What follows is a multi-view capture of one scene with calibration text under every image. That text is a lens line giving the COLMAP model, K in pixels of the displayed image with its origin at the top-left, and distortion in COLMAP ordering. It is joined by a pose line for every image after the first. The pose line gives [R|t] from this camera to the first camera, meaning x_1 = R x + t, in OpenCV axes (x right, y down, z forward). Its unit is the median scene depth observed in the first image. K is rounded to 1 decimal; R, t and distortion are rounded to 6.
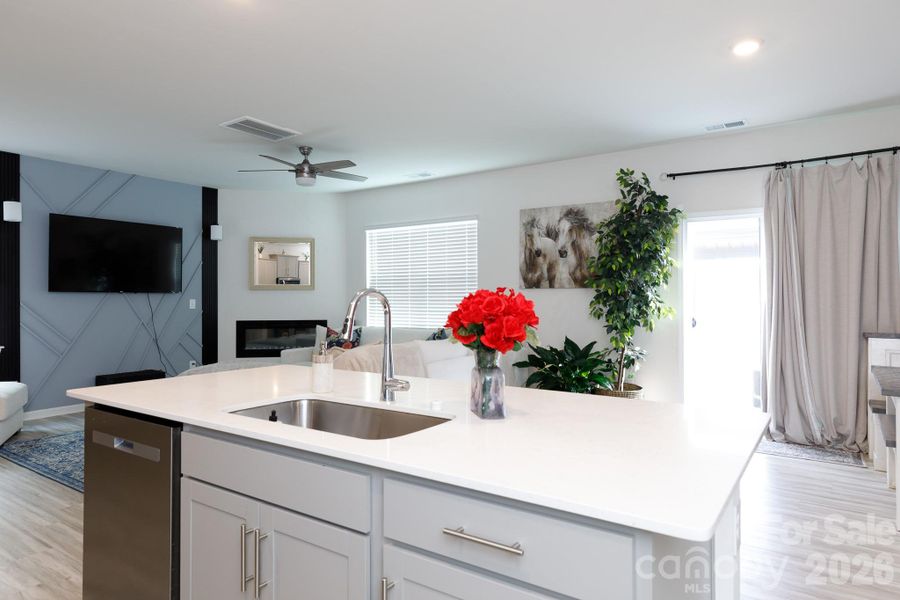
lens RADIAL K [[550.0, 0, 449.4], [0, 550.0, 294.5], [0, 0, 1]] dist [0.006437, 0.009729]
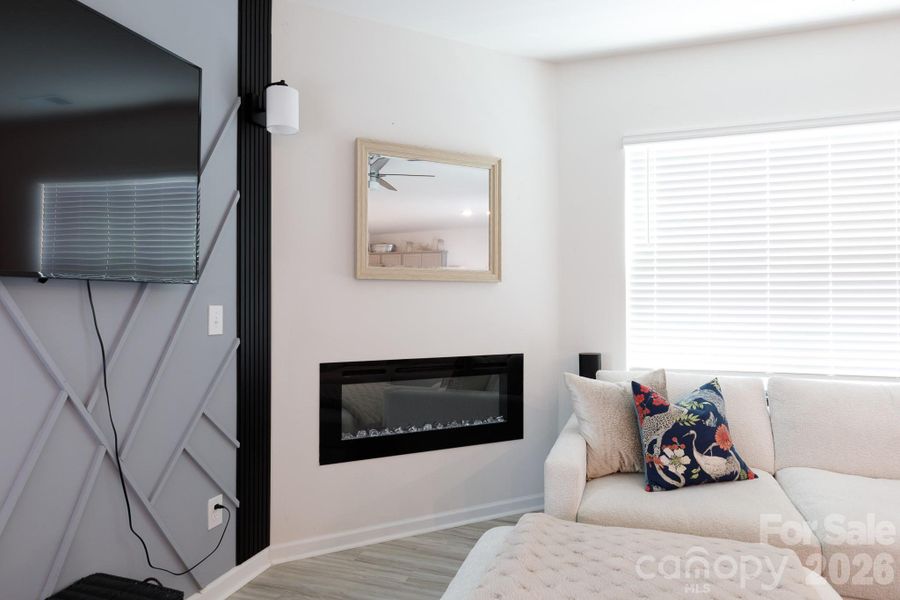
lens RADIAL K [[550.0, 0, 451.5], [0, 550.0, 293.7], [0, 0, 1]] dist [0.006437, 0.009729]
pose [[0.961685, 0.006319, 0.274083, -0.489273], [-0.004923, 0.999971, -0.005779, 0.003834], [-0.274111, 0.004208, 0.961689, 0.756460]]
